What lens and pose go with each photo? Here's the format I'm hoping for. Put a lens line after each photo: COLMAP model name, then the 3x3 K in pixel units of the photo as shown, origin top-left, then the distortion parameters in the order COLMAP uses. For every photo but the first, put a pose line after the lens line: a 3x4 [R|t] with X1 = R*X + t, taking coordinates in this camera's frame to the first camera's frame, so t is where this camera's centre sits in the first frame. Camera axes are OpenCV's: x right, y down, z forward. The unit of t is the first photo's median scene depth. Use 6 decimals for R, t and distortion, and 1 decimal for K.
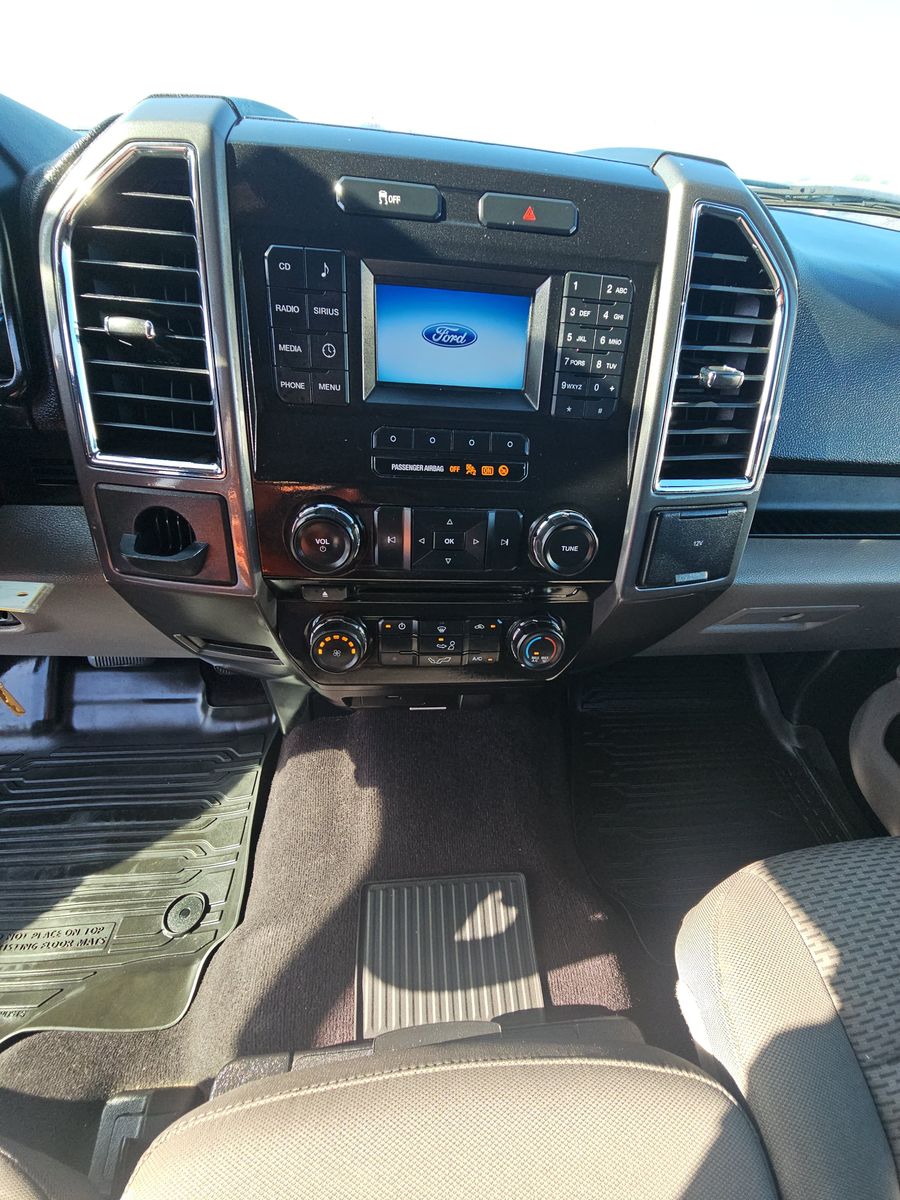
lens RADIAL K [[475.8, 0, 450.0], [0, 475.8, 600.0], [0, 0, 1]] dist [0.005128, -0.006793]
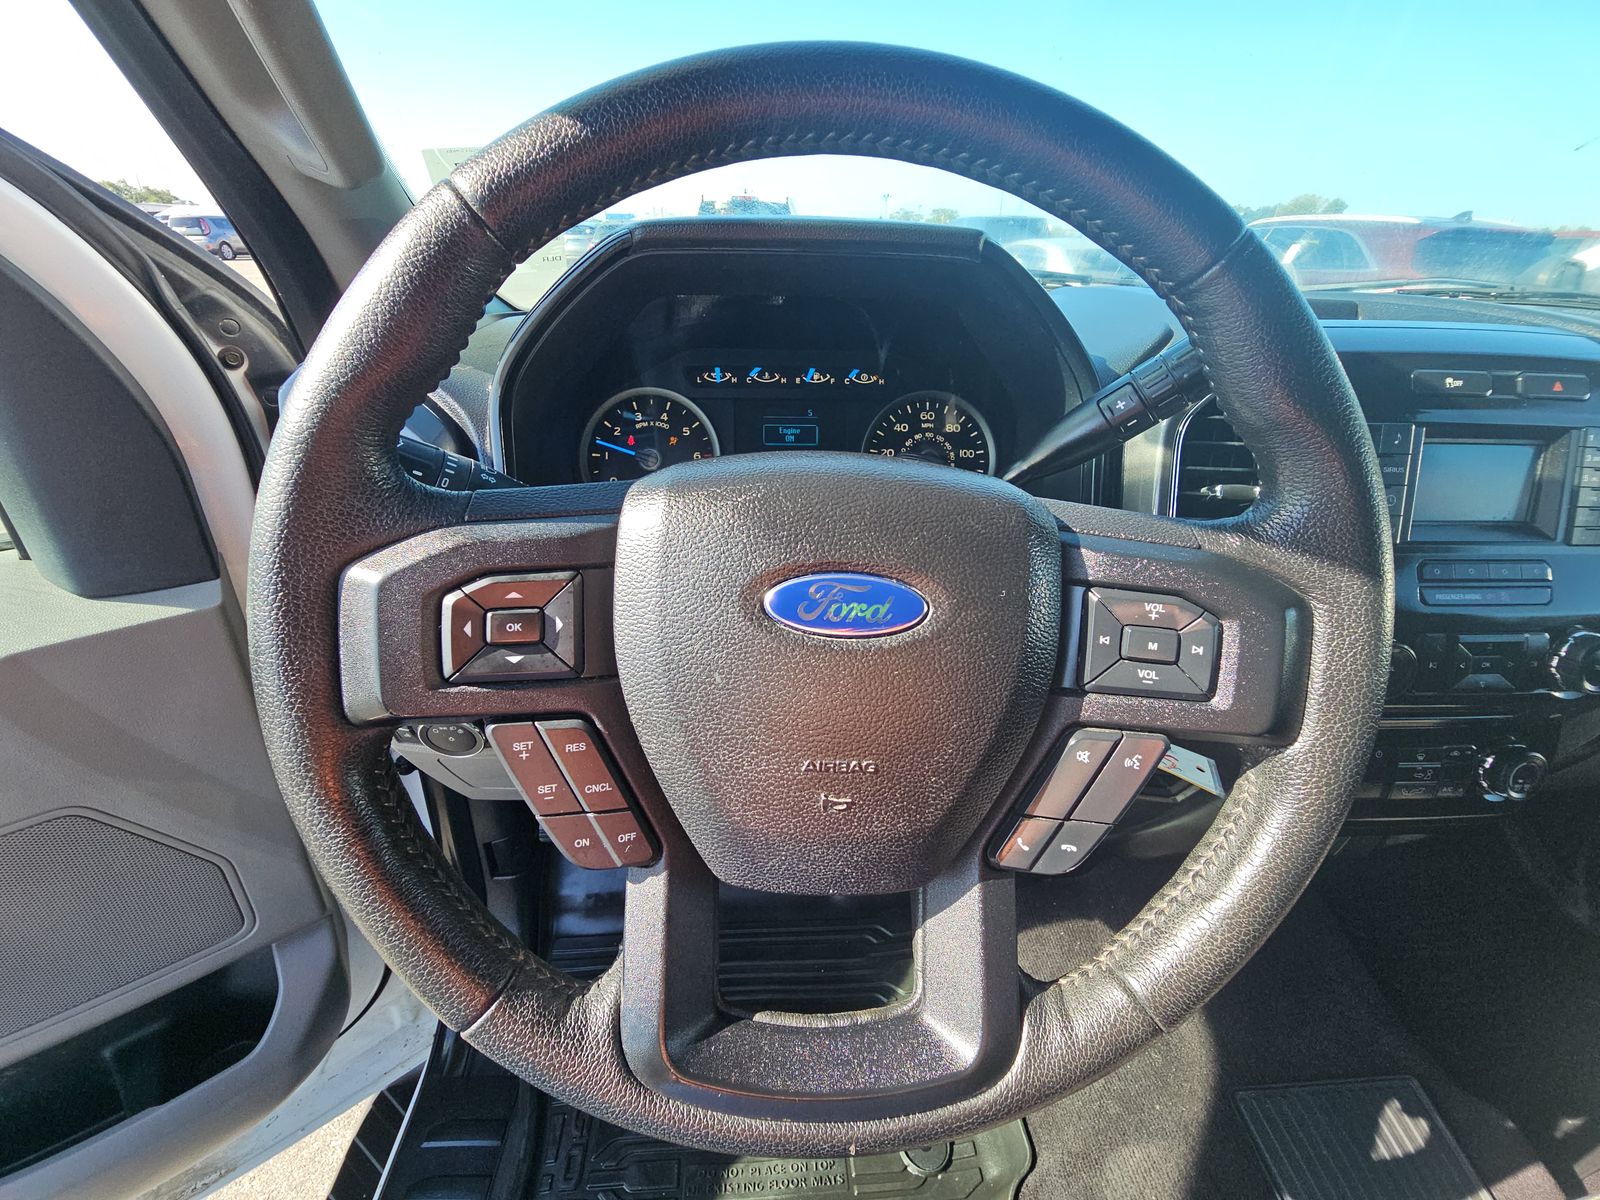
lens RADIAL K [[627.1, 0, 800.0], [0, 627.1, 600.0], [0, 0, 1]] dist [0.000810, -0.008245]
pose [[0.997135, -0.036693, -0.066147, -0.678146], [0.021774, 0.976686, -0.213565, -0.003878], [0.072441, 0.211513, 0.974687, -0.212542]]
